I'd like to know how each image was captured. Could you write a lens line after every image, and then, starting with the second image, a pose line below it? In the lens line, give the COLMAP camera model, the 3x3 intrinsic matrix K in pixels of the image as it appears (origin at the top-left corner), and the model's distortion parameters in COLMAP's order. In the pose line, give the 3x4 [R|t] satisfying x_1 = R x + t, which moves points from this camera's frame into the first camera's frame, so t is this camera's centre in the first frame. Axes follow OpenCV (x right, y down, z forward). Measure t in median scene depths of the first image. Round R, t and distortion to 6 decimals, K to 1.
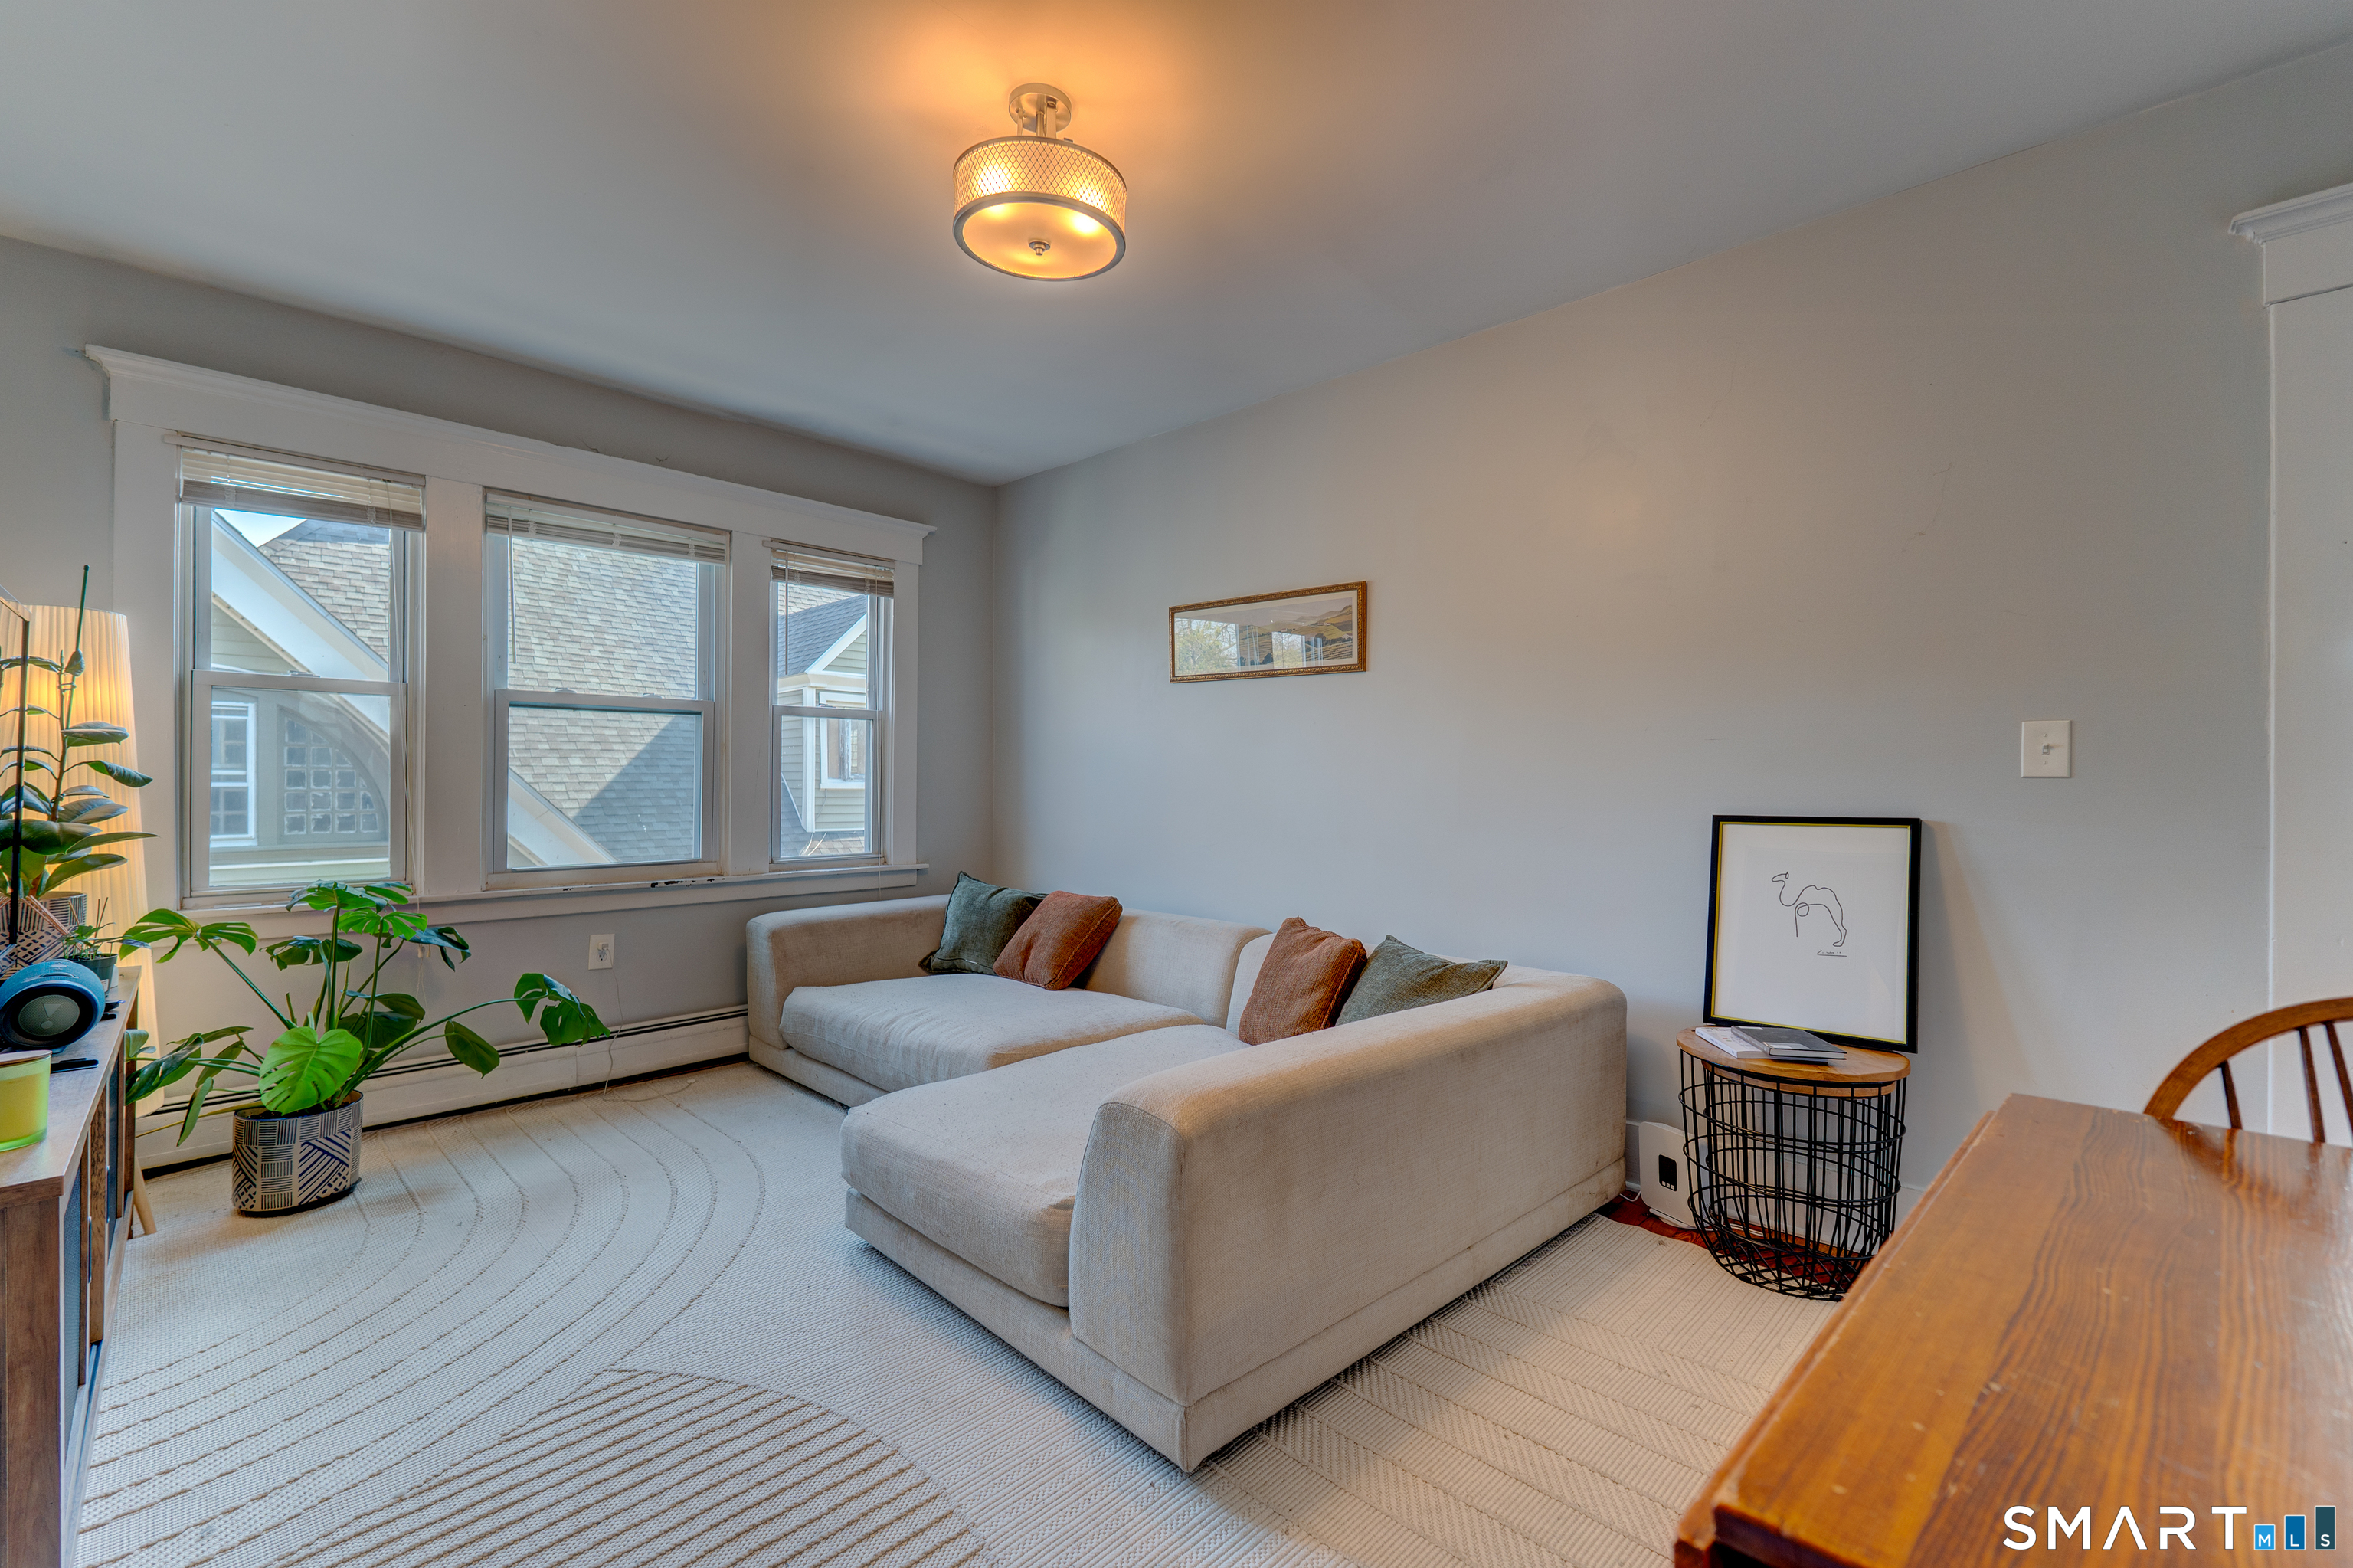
lens RADIAL K [[999.0, 0, 1176.5], [0, 999.0, 784.0], [0, 0, 1]] dist [0.003111, -0.000053]
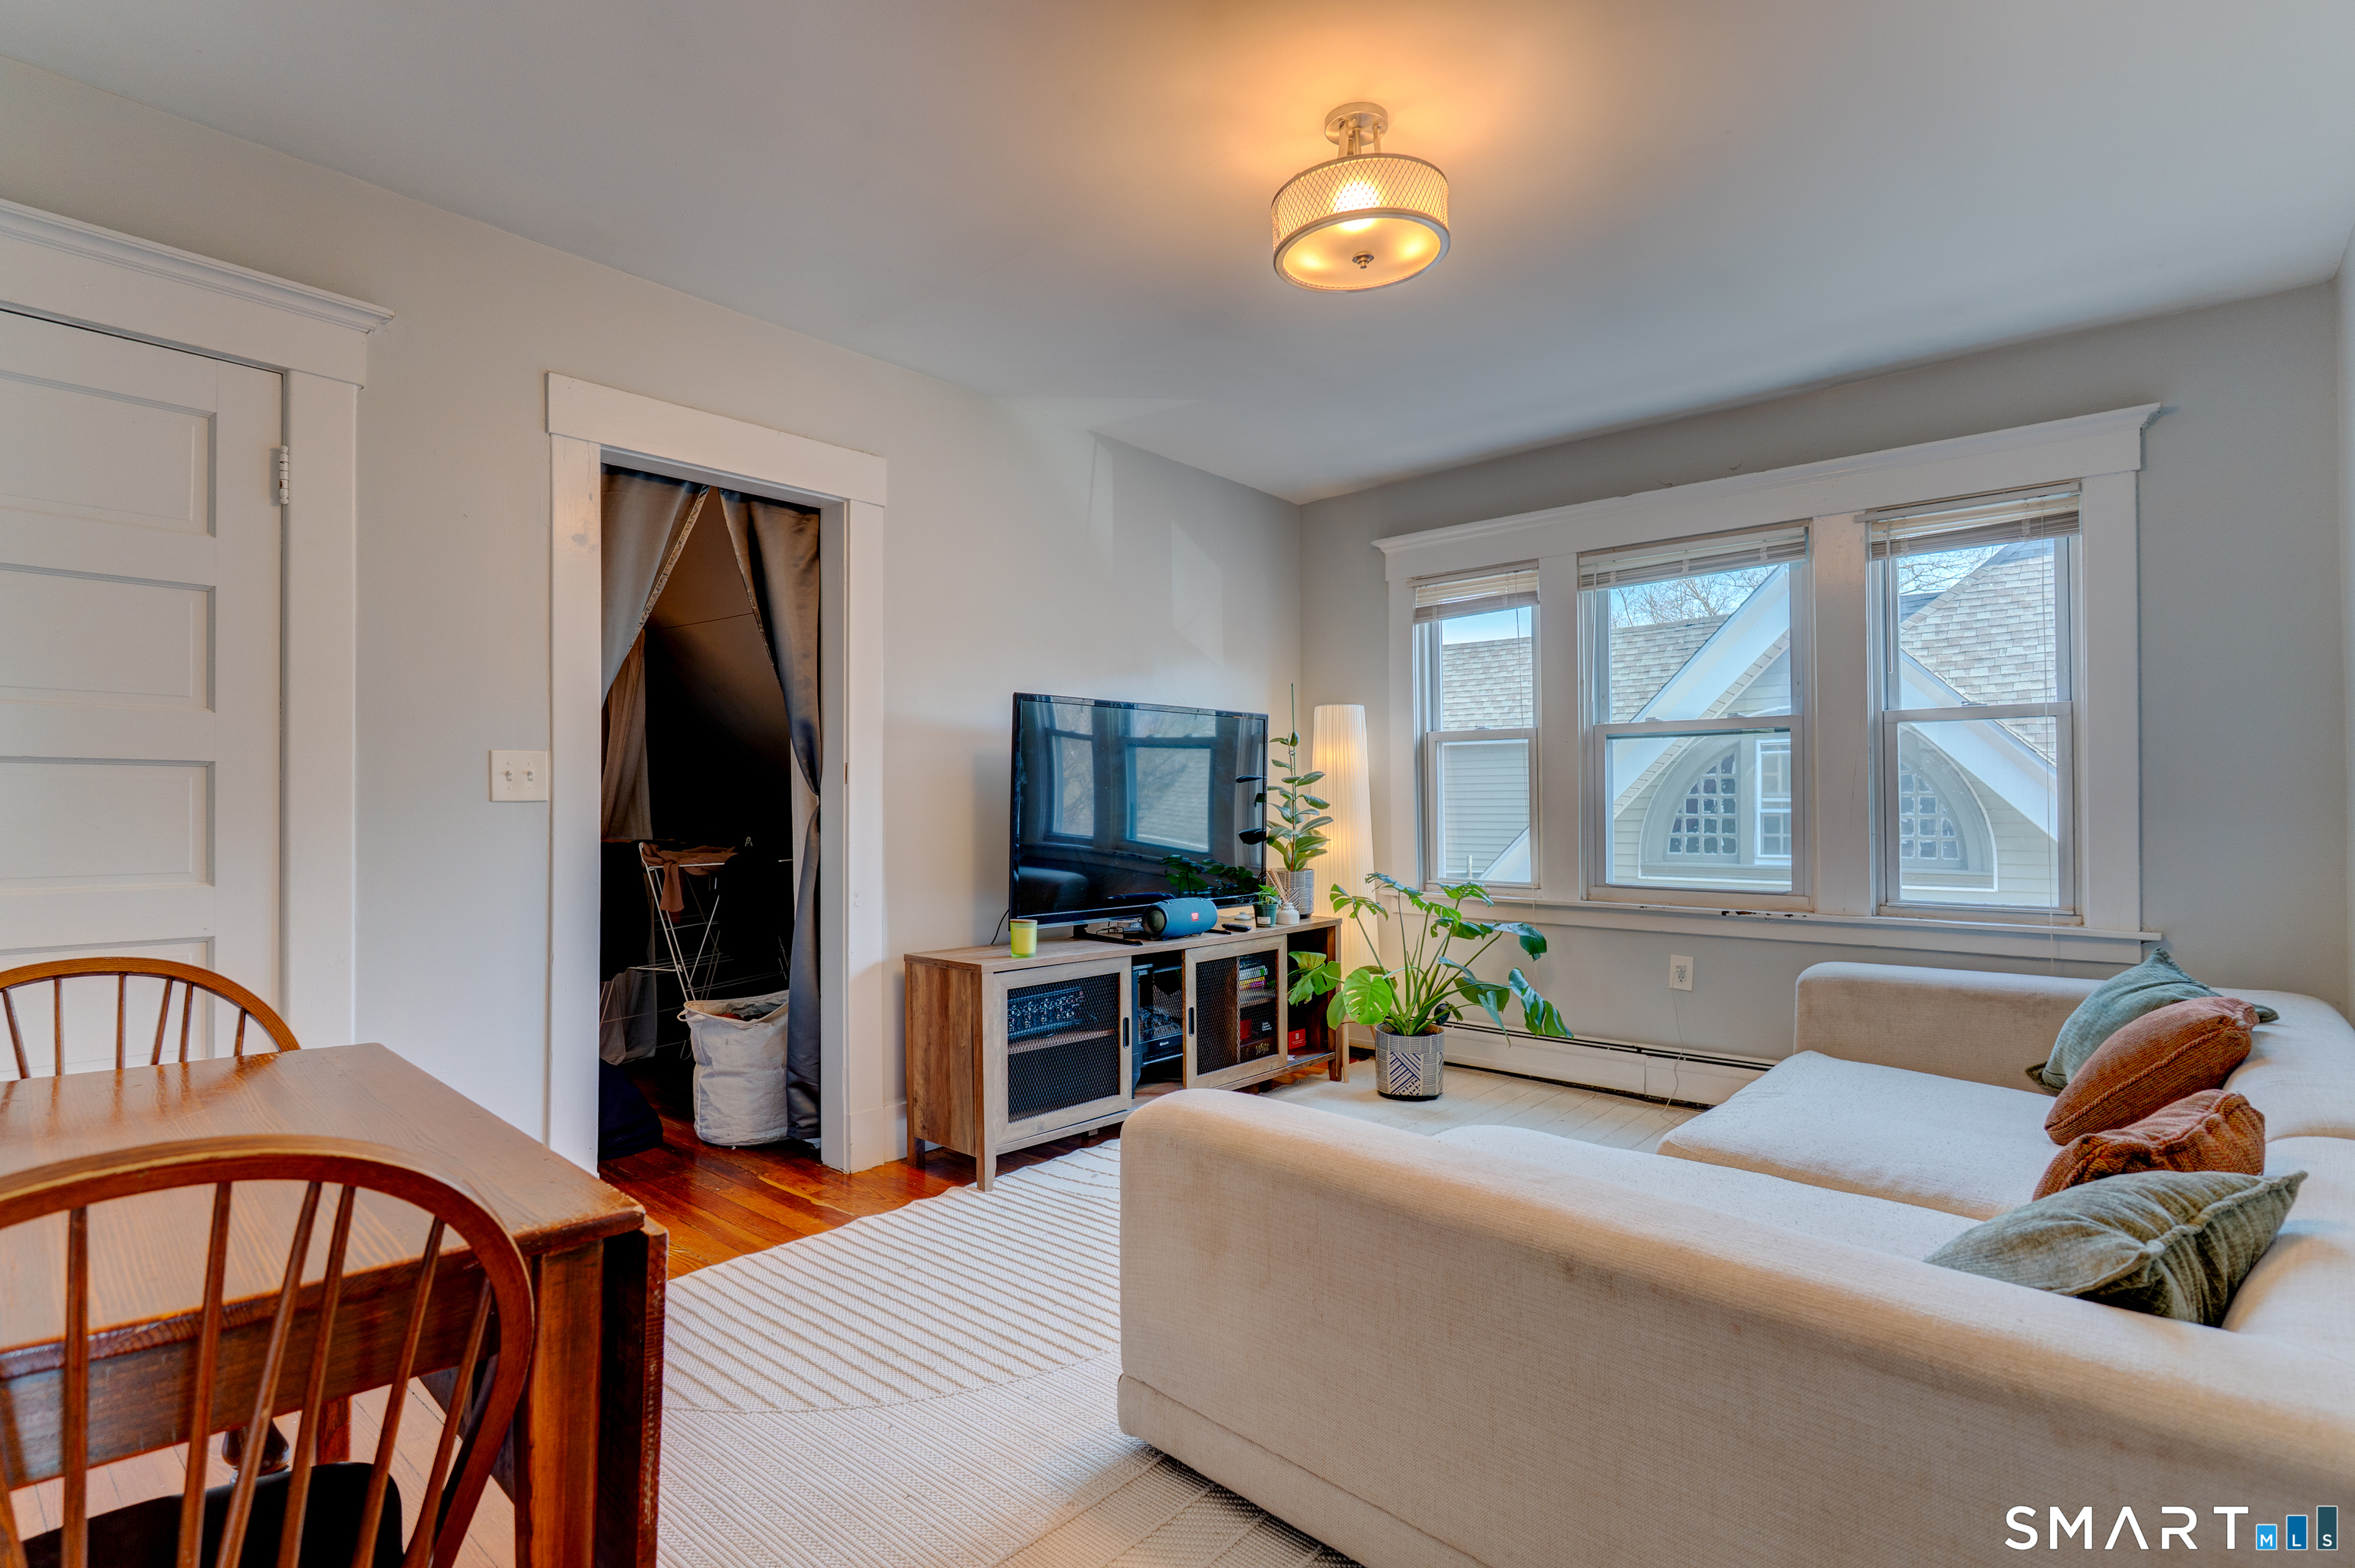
lens RADIAL K [[1129.0, 0, 1188.5], [0, 1129.0, 796.1], [0, 0, 1]] dist [-0.000332, -0.000048]
pose [[0.054532, -0.012396, -0.998435, 0.647810], [-0.003022, 0.999916, -0.012580, 0.004548], [0.998507, 0.003703, 0.054490, 0.517337]]
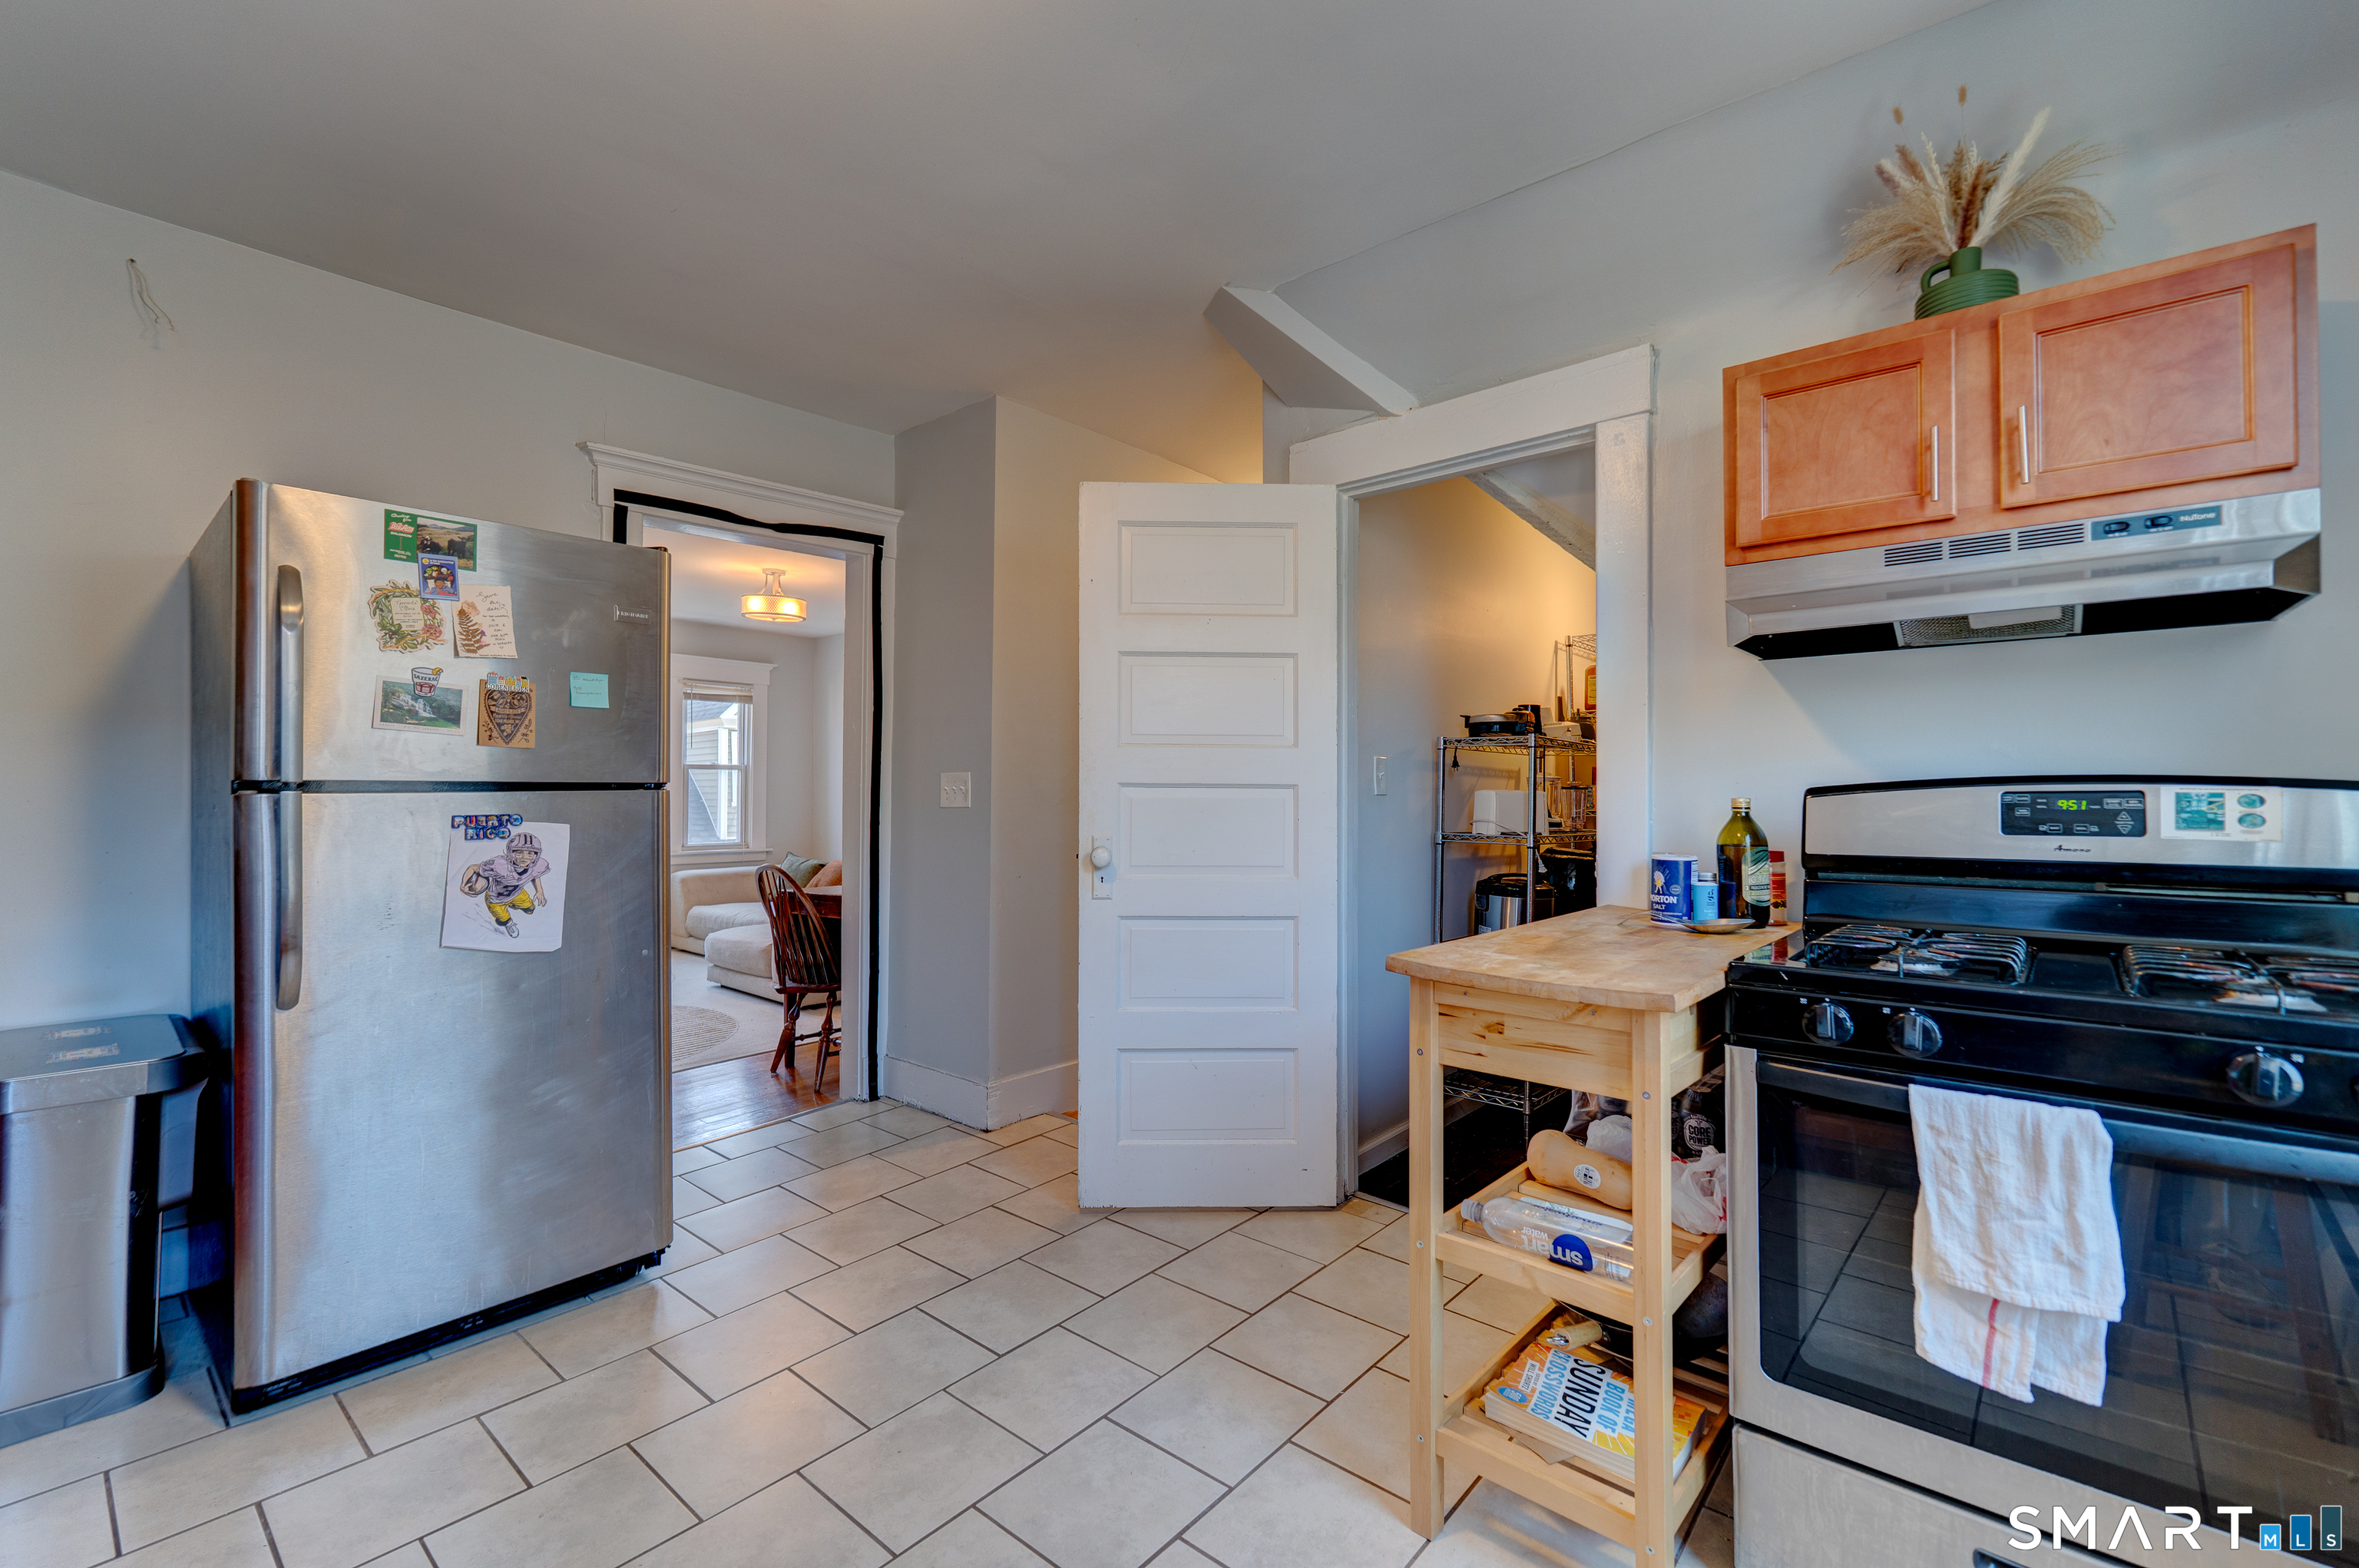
lens RADIAL K [[992.8, 0, 1176.4], [0, 992.8, 771.8], [0, 0, 1]] dist [0.006429, -0.000192]
pose [[0.998252, -0.004406, 0.058944, 0.574794], [0.005857, 0.999683, -0.024468, -0.014767], [-0.058817, 0.024771, 0.997961, -1.294581]]
